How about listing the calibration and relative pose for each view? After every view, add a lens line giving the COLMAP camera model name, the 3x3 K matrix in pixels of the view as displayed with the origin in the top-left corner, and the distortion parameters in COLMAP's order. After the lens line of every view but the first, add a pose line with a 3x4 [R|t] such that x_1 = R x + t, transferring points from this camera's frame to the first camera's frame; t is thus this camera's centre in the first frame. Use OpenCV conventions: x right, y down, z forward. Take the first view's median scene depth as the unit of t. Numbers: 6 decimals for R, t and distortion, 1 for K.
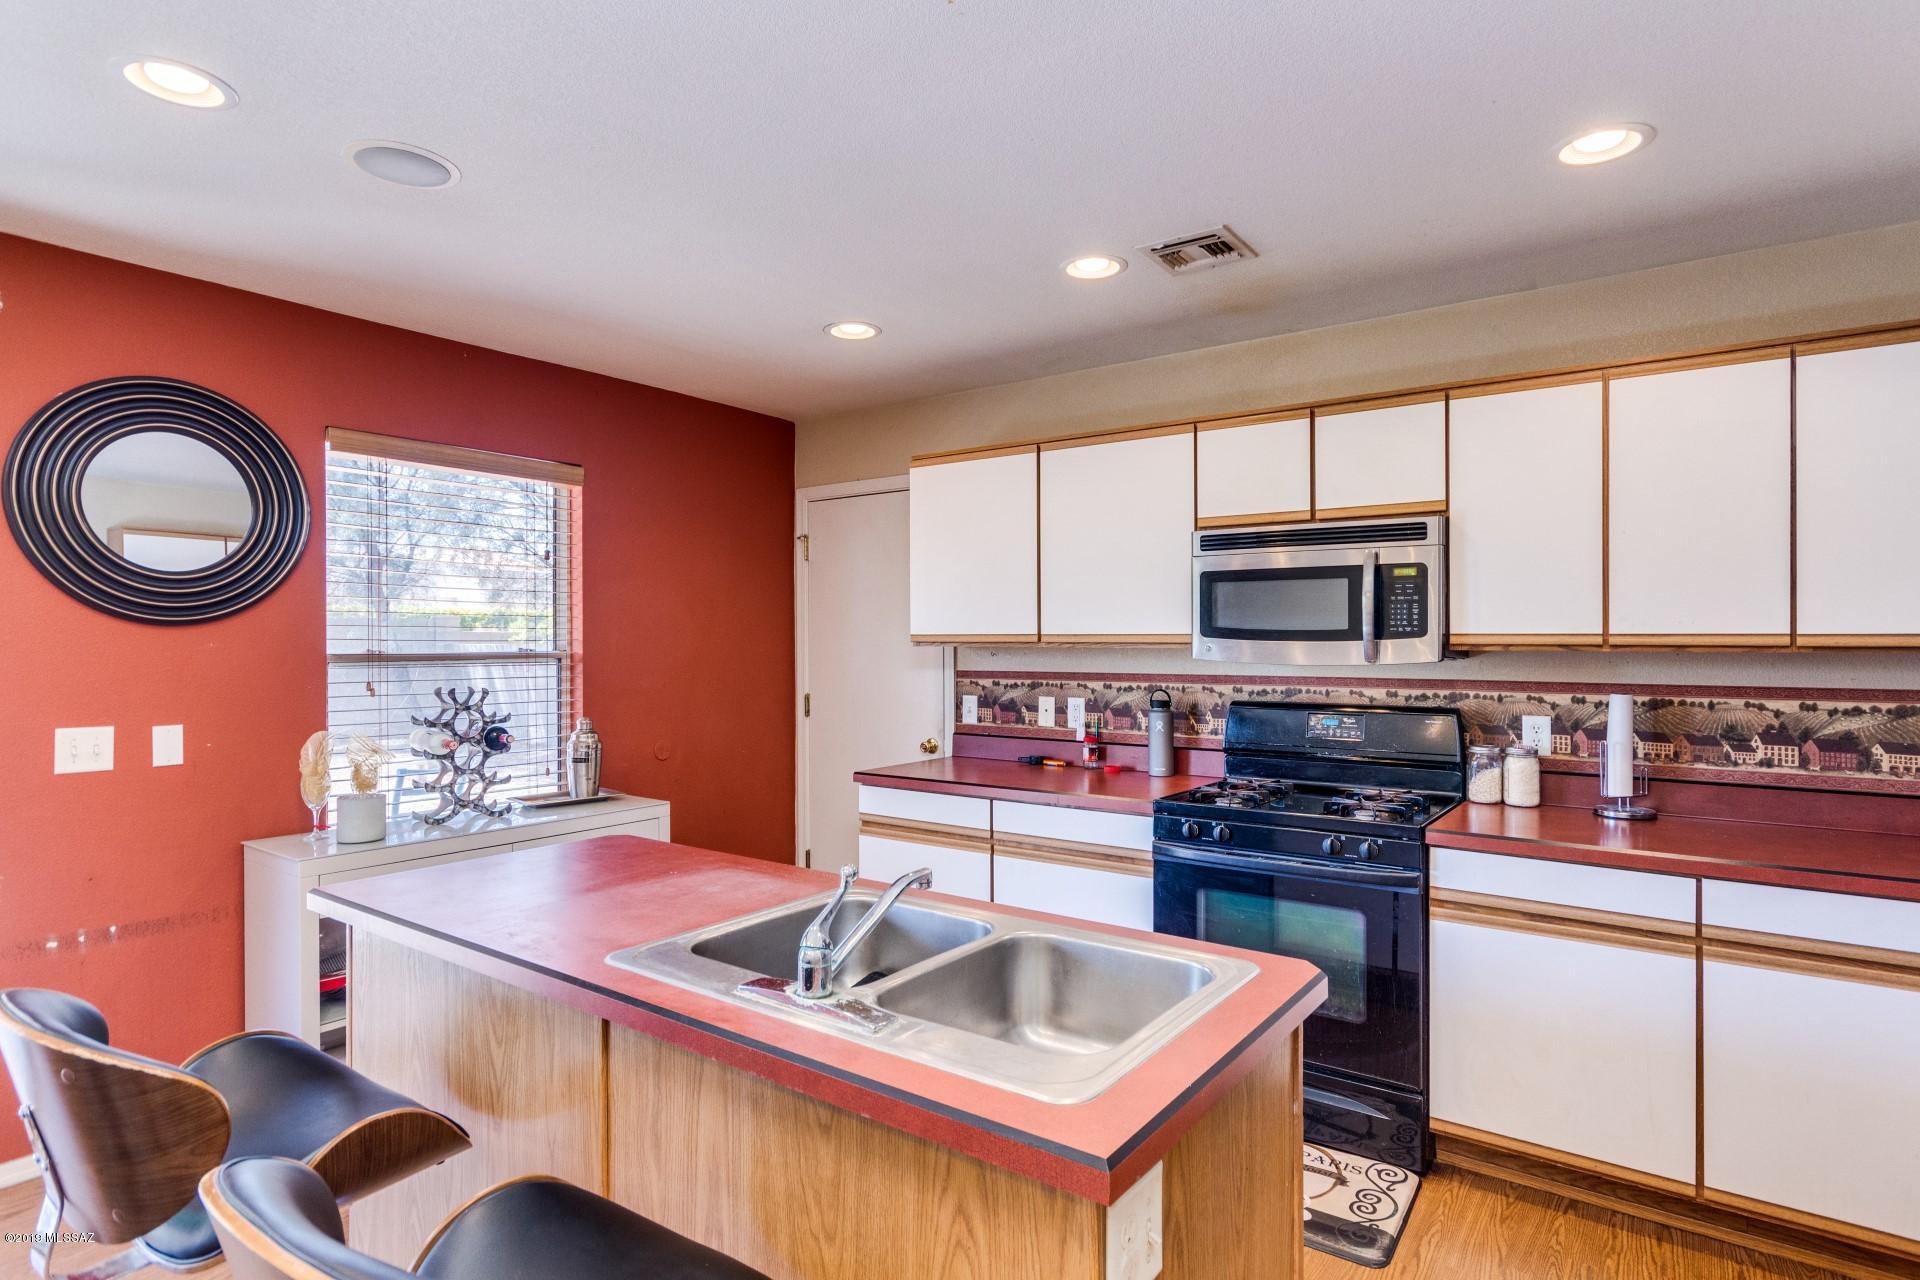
lens RADIAL K [[922.4, 0, 969.2], [0, 922.4, 652.1], [0, 0, 1]] dist [-0.001764, 0.006087]
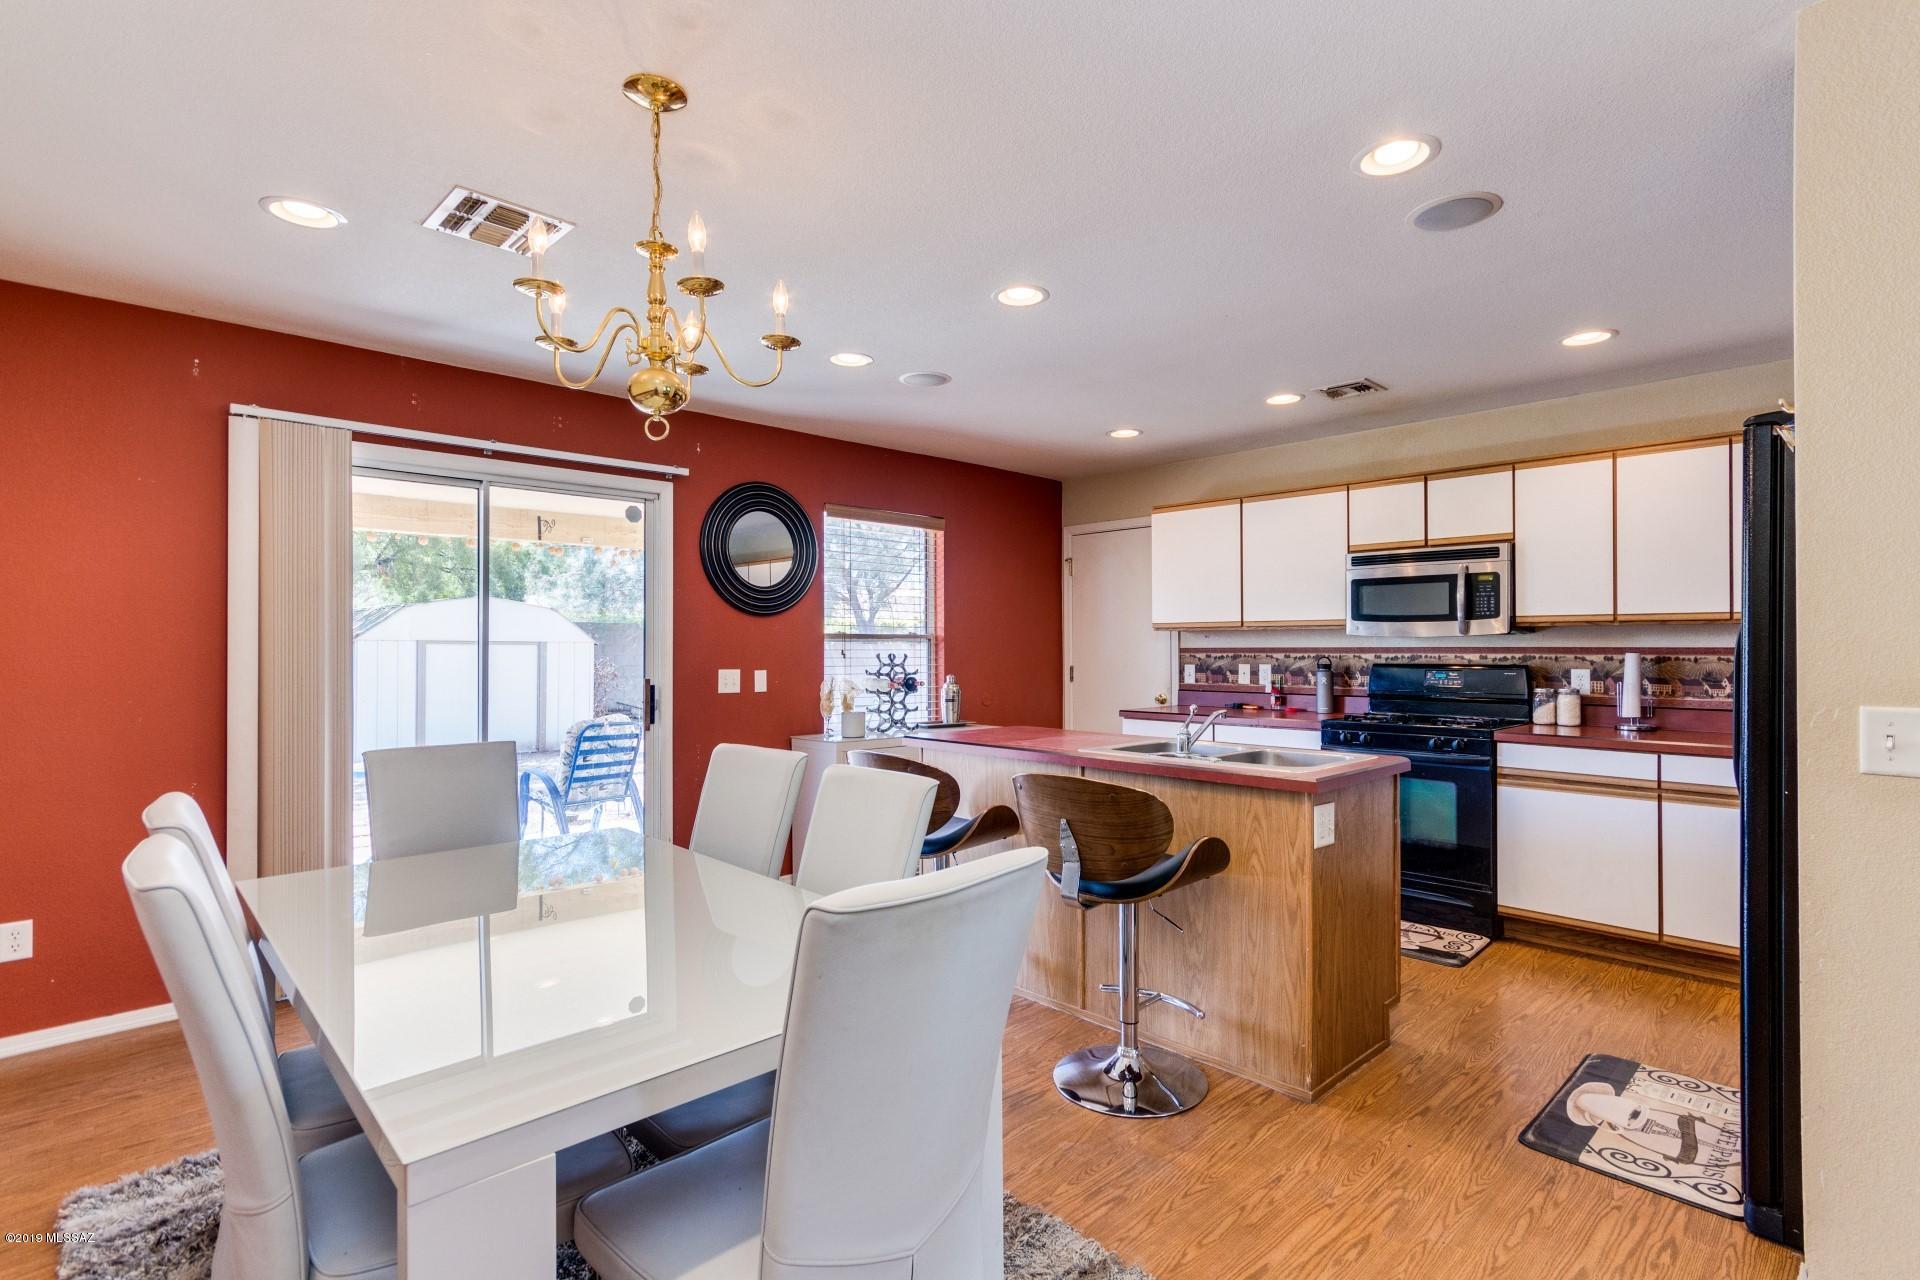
lens RADIAL K [[918.0, 0, 968.2], [0, 918.0, 656.1], [0, 0, 1]] dist [0.001654, 0.013058]
pose [[0.988129, -0.000386, -0.153628, -0.157829], [-0.000975, 0.999961, -0.008779, 0.059121], [0.153626, 0.008824, 0.988090, -0.660249]]
